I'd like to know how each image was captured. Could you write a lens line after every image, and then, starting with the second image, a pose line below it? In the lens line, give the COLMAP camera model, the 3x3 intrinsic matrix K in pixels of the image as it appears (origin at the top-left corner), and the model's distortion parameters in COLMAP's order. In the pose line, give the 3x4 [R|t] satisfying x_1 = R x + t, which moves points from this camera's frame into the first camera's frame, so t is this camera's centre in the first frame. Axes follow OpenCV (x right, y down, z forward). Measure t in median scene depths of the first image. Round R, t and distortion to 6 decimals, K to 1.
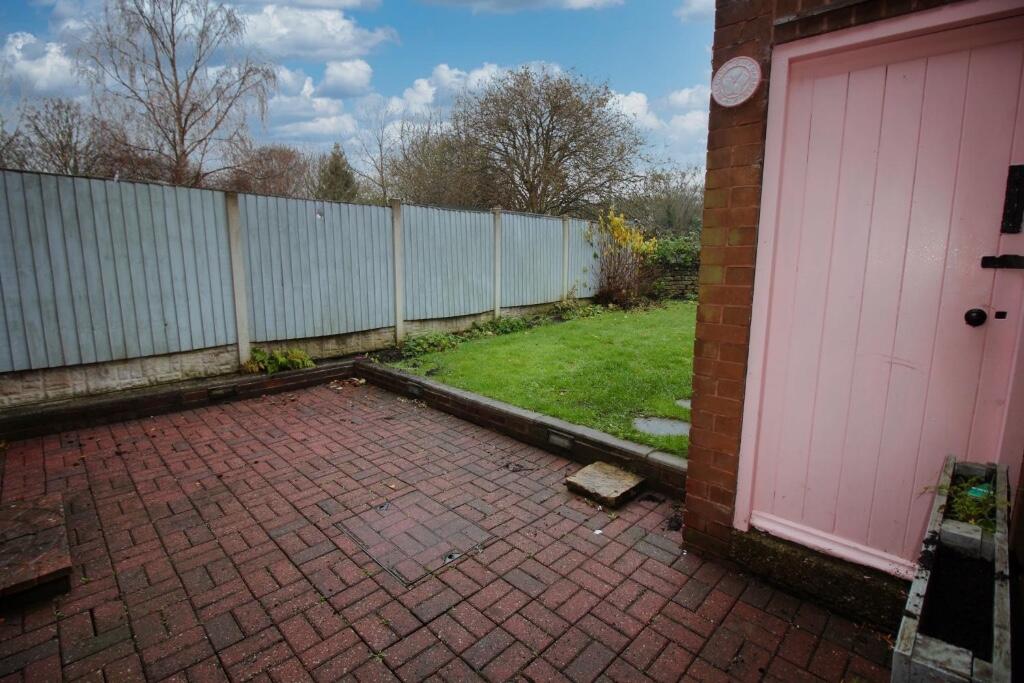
lens RADIAL K [[483.6, 0, 512.1], [0, 483.6, 339.5], [0, 0, 1]] dist [-0.003806, -0.000601]
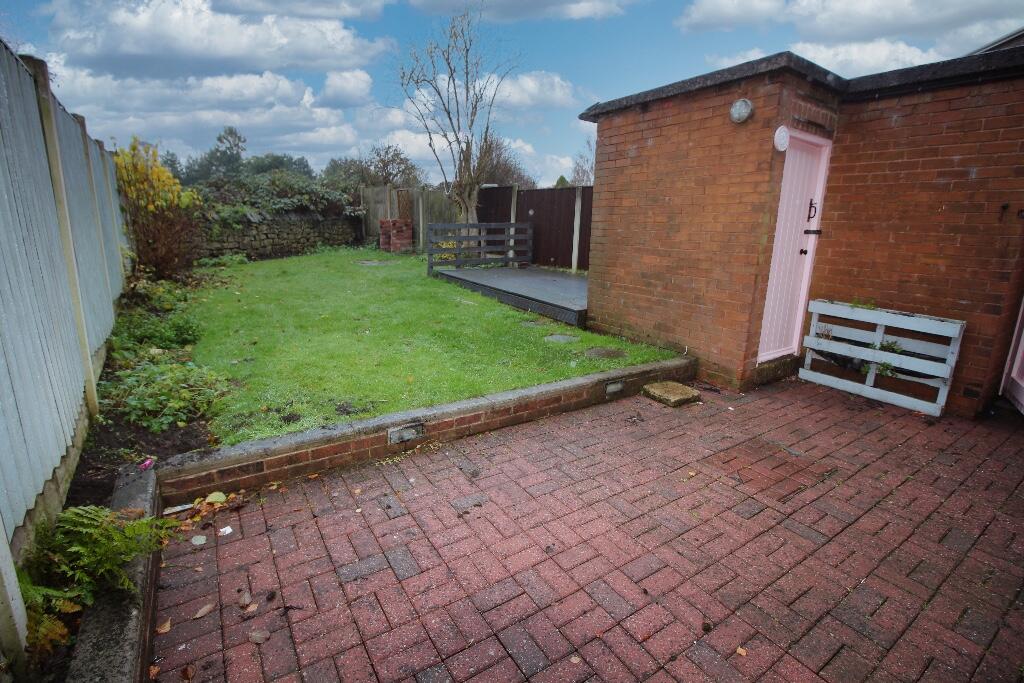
lens RADIAL K [[483.6, 0, 511.5], [0, 483.6, 338.4], [0, 0, 1]] dist [-0.003806, -0.000601]
pose [[0.180748, -0.227823, 0.956779, -0.903748], [0.135334, 0.969310, 0.205240, -0.152765], [-0.974174, 0.092388, 0.206033, 0.878108]]
